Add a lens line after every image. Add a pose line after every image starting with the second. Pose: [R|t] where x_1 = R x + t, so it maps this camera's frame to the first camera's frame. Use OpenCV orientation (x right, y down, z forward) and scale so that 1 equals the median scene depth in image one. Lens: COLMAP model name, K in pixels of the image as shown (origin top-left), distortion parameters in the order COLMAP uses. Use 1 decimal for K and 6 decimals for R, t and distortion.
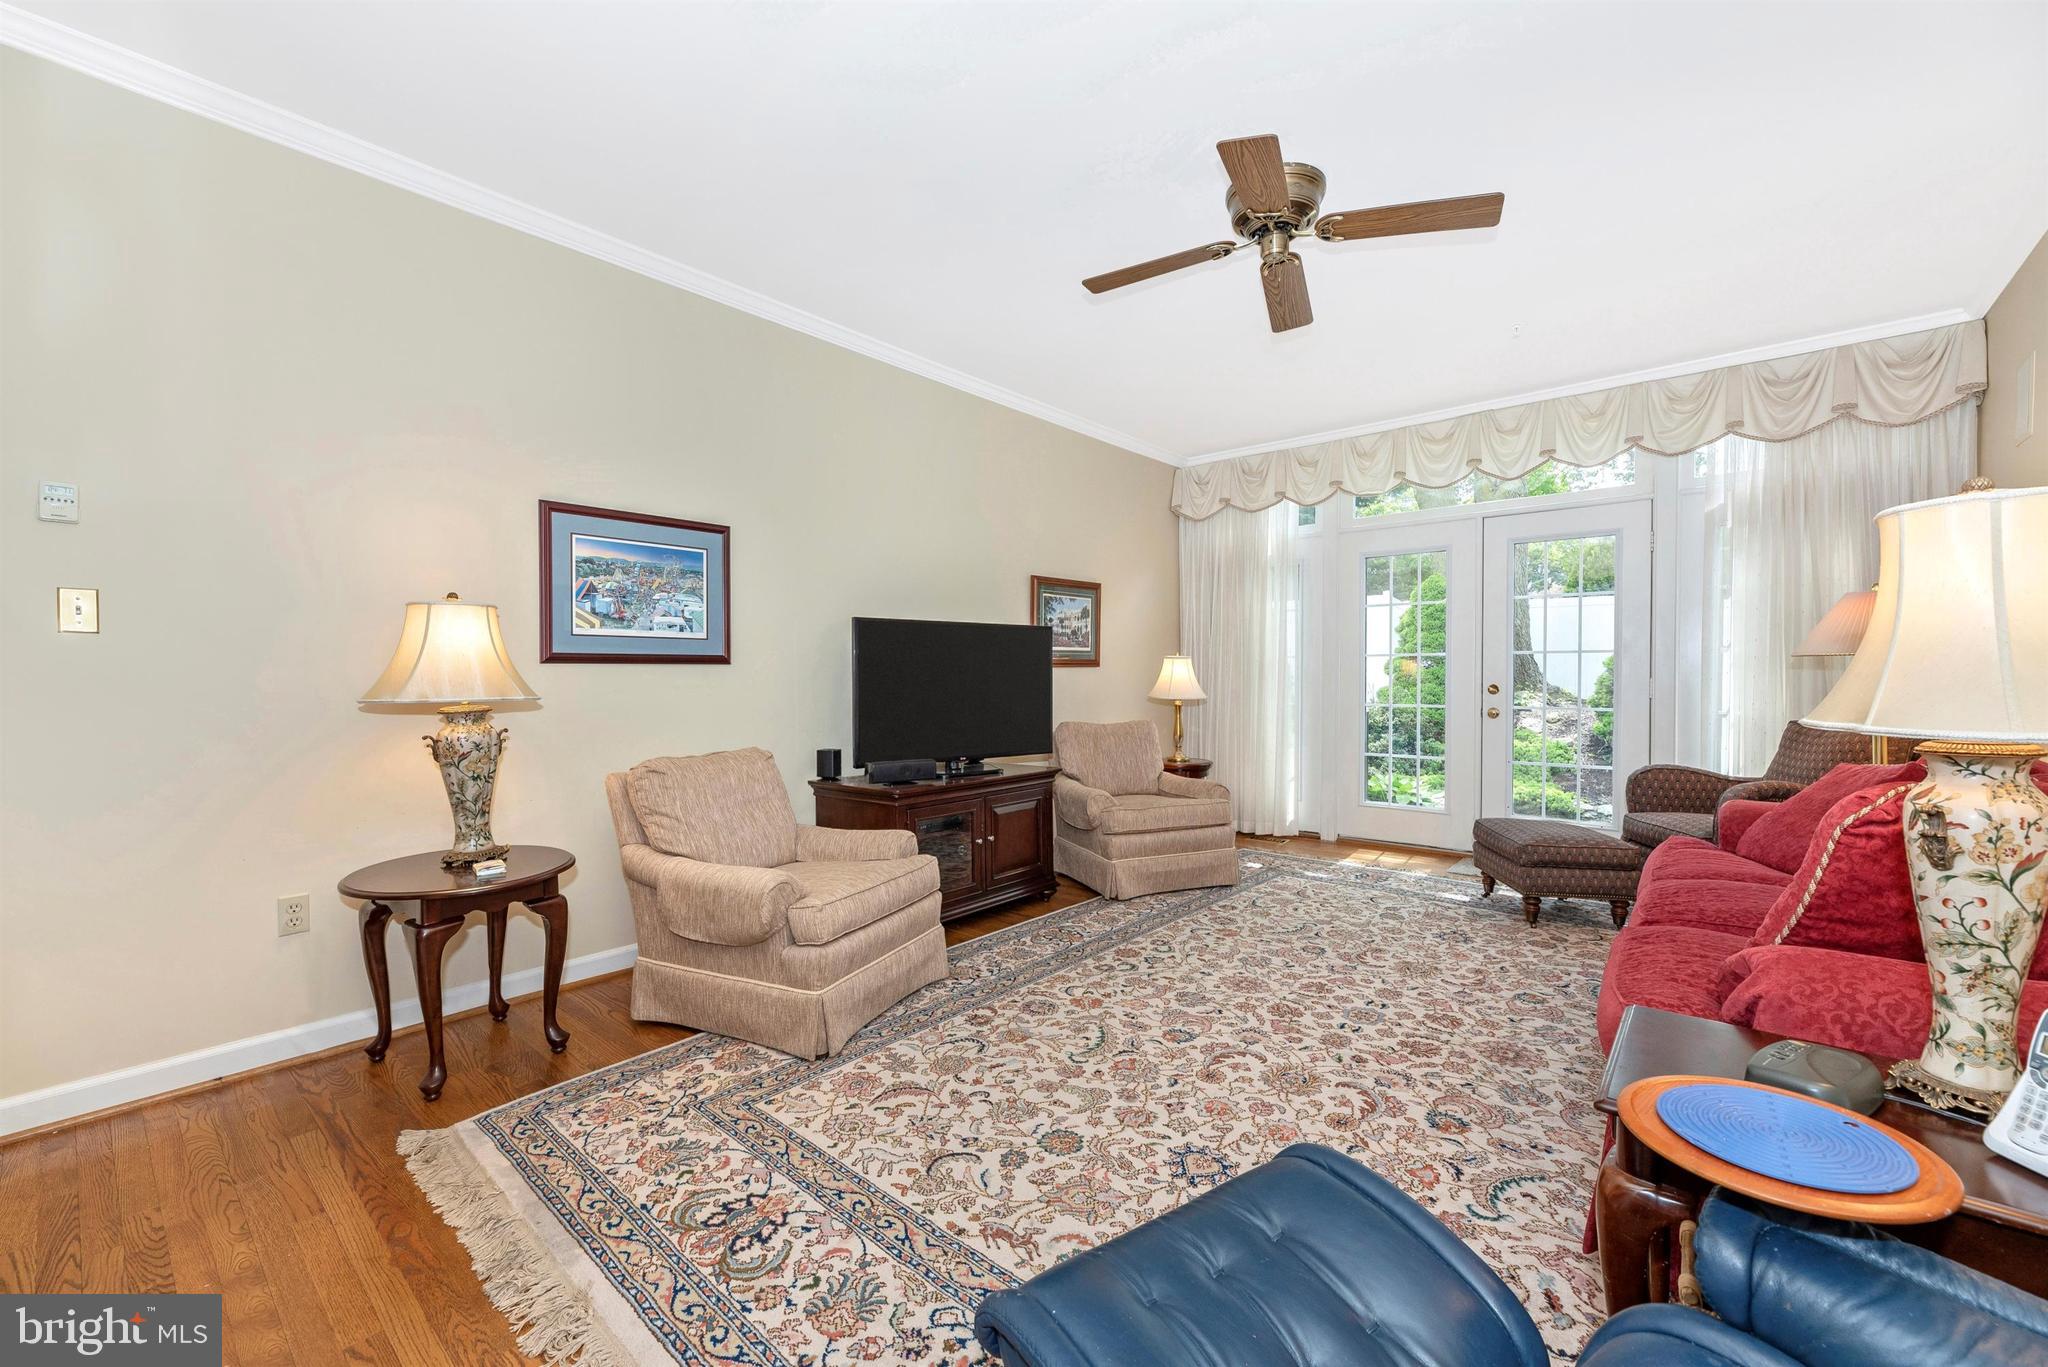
lens RADIAL K [[793.9, 0, 1024.0], [0, 793.9, 683.5], [0, 0, 1]] dist [-0.000494, -0.000089]
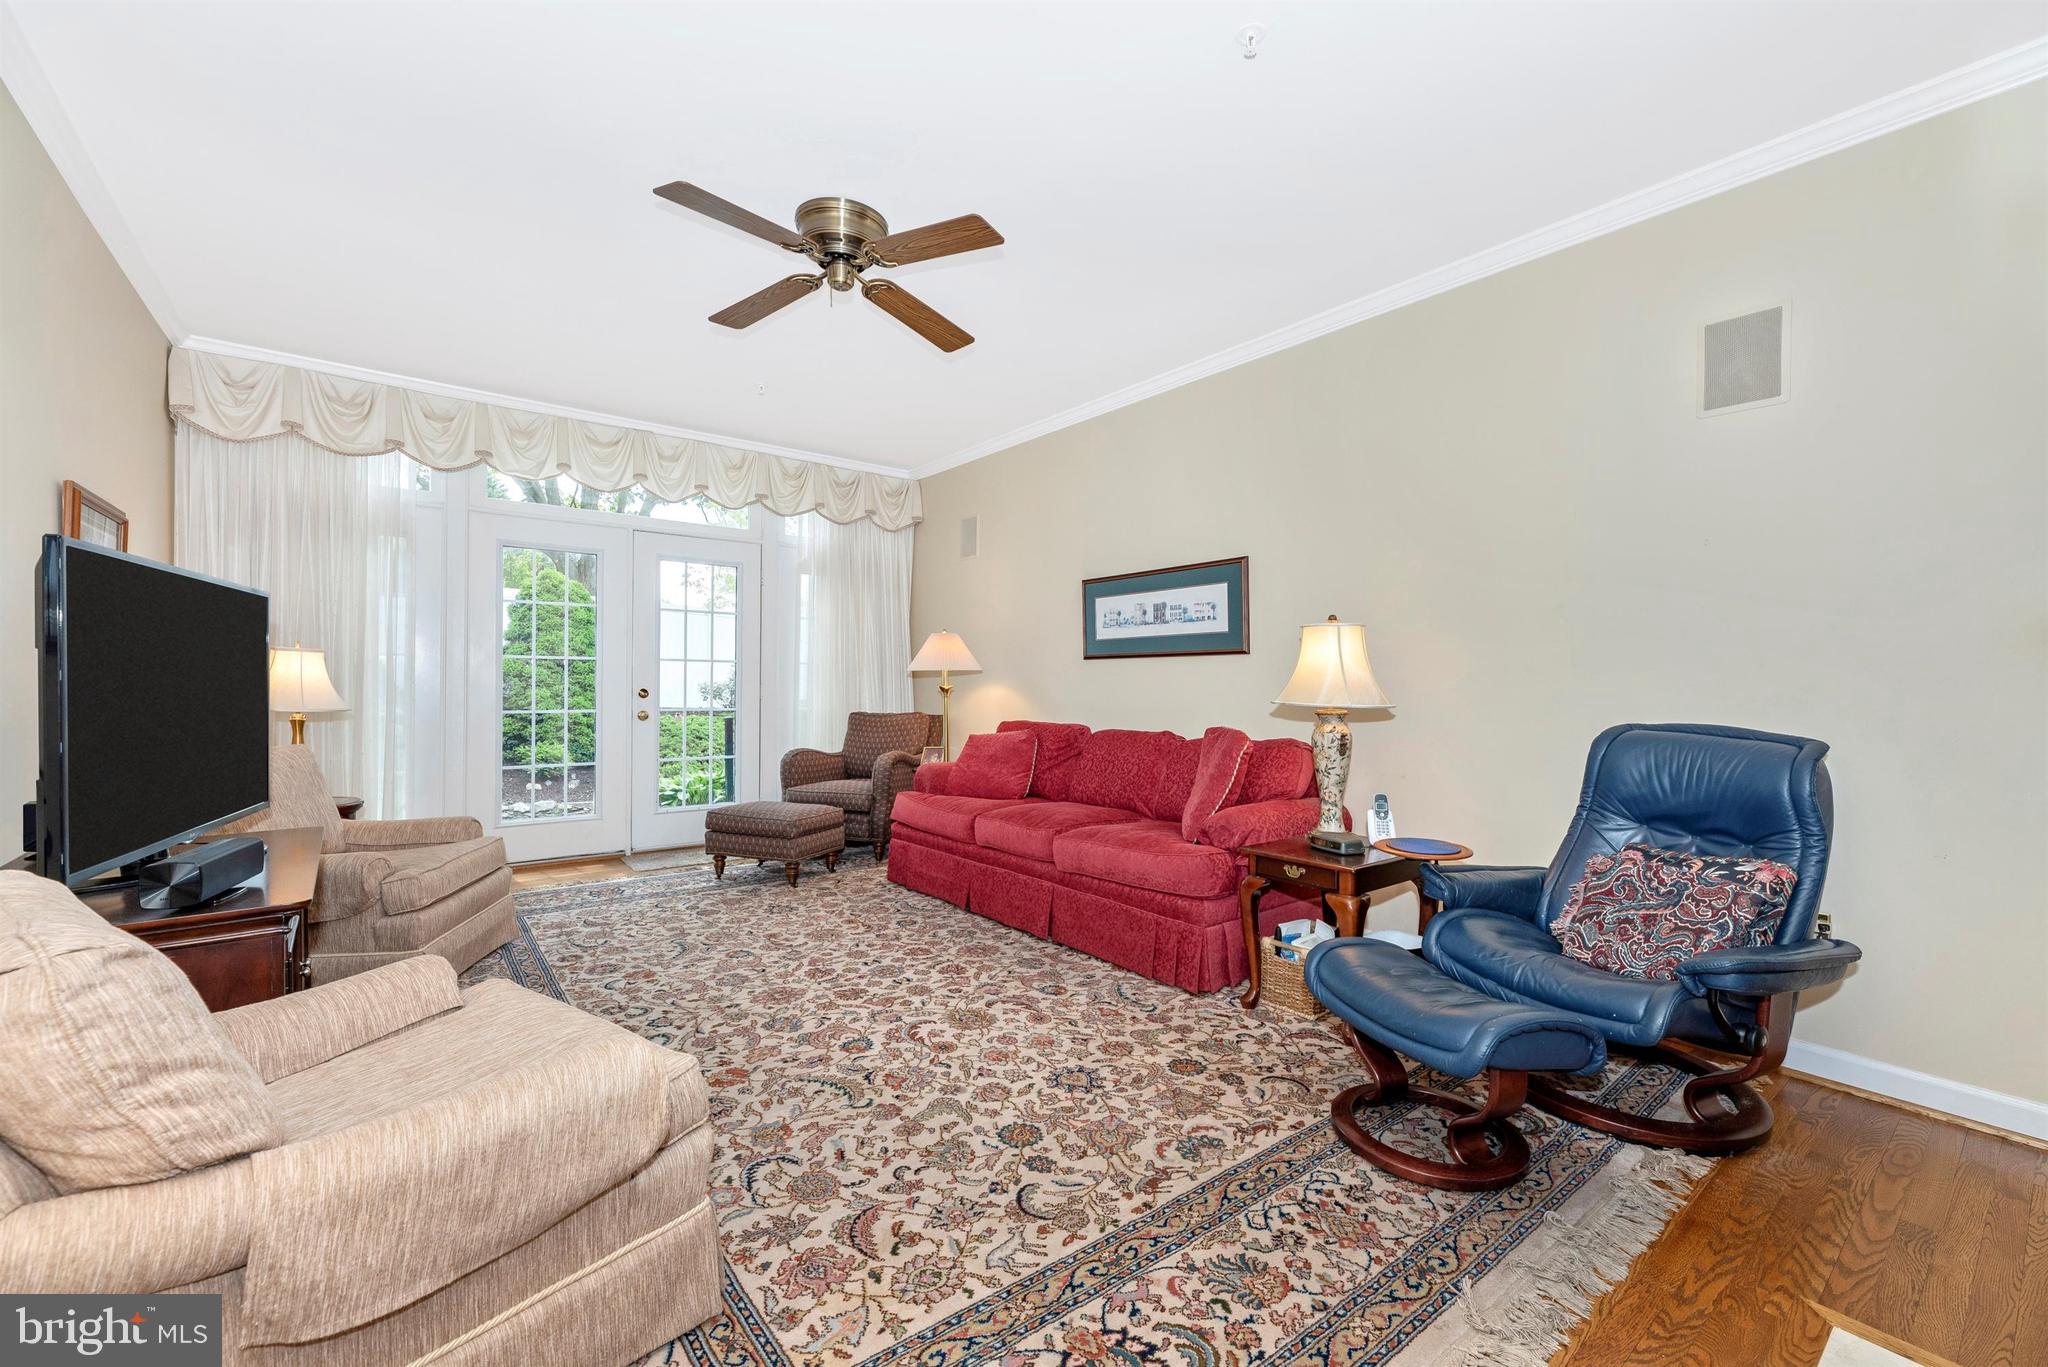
lens RADIAL K [[797.0, 0, 1017.4], [0, 797.0, 691.3], [0, 0, 1]] dist [0.001287, -0.000201]
pose [[0.240001, -0.004943, 0.970760, -0.664993], [-0.000494, 0.999986, 0.005214, -0.003136], [-0.970773, -0.001731, 0.239995, 0.524474]]
